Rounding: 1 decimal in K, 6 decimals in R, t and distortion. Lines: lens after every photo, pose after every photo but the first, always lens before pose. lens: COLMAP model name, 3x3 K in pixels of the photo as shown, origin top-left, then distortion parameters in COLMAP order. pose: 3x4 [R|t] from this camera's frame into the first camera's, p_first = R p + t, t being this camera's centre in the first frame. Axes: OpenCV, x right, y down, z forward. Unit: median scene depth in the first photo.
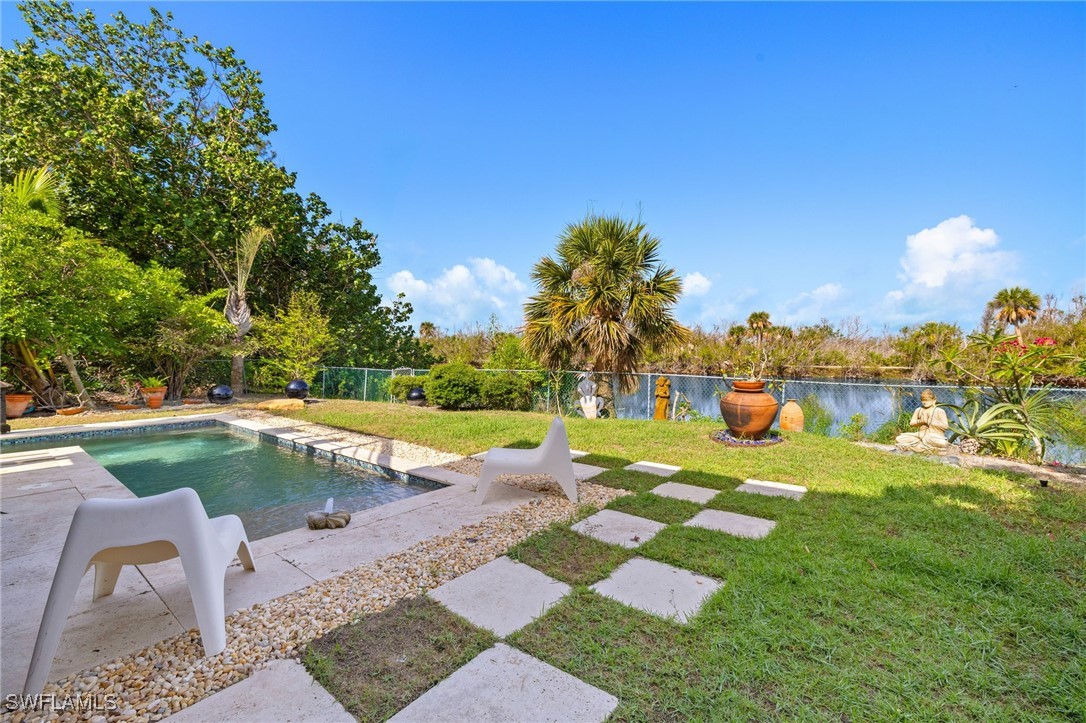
lens RADIAL K [[457.7, 0, 538.5], [0, 457.7, 352.3], [0, 0, 1]] dist [0.001277, -0.000057]
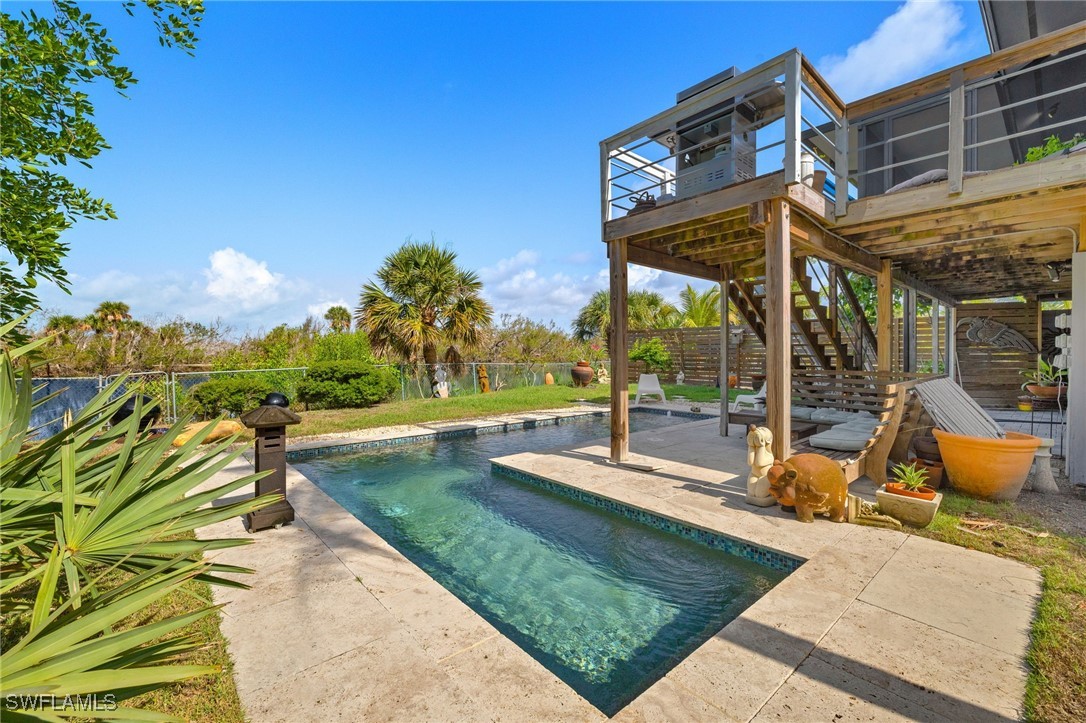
lens RADIAL K [[470.6, 0, 547.3], [0, 470.6, 347.9], [0, 0, 1]] dist [0.000888, 0.000008]
pose [[0.164333, 0.005390, 0.986390, -1.167614], [0.001678, 0.999982, -0.005744, 0.004374], [-0.986403, 0.002599, 0.164321, 0.463181]]
